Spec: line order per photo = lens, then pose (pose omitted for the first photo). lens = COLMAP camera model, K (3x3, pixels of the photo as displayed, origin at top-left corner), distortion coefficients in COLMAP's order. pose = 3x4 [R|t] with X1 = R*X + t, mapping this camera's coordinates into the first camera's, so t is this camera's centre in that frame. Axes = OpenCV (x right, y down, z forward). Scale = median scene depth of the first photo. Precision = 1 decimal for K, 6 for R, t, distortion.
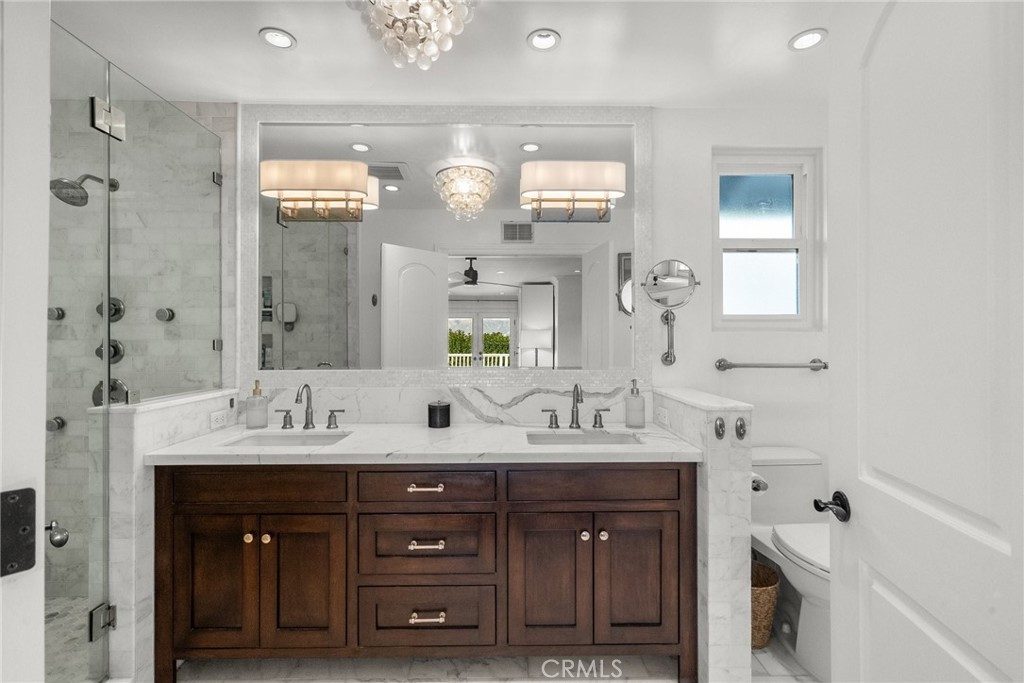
lens RADIAL K [[465.8, 0, 509.8], [0, 465.8, 338.5], [0, 0, 1]] dist [-0.010741, 0.006995]
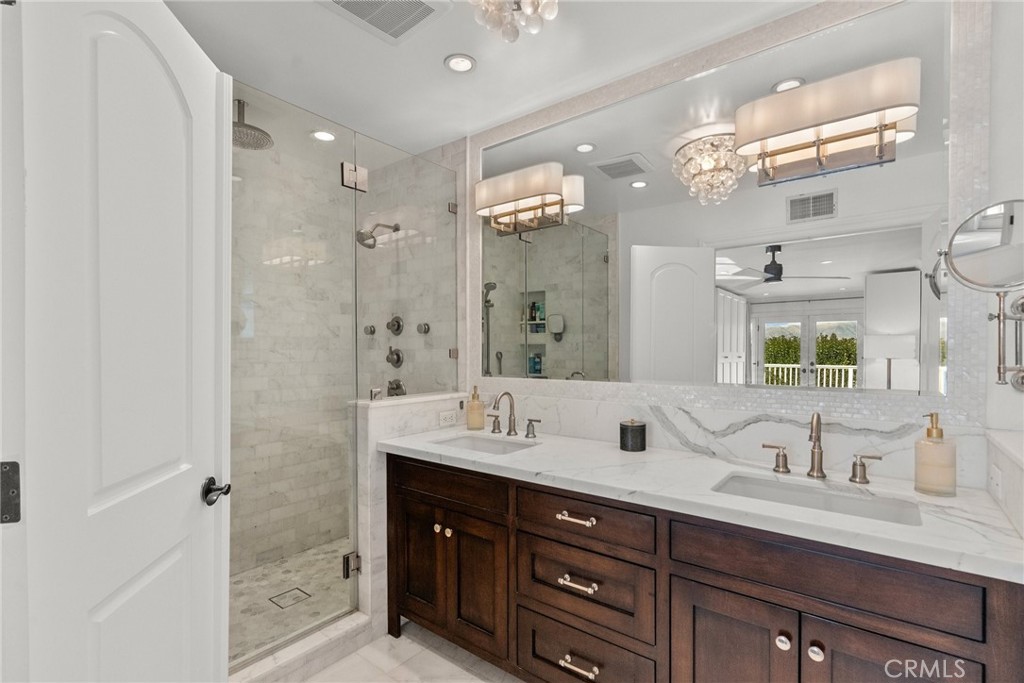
lens RADIAL K [[465.8, 0, 530.8], [0, 465.8, 355.6], [0, 0, 1]] dist [-0.010741, 0.006995]
pose [[0.787873, 0.006524, -0.615804, 0.228784], [0.004545, 0.999855, 0.016408, 0.000751], [0.615822, -0.015726, 0.787729, 0.210585]]
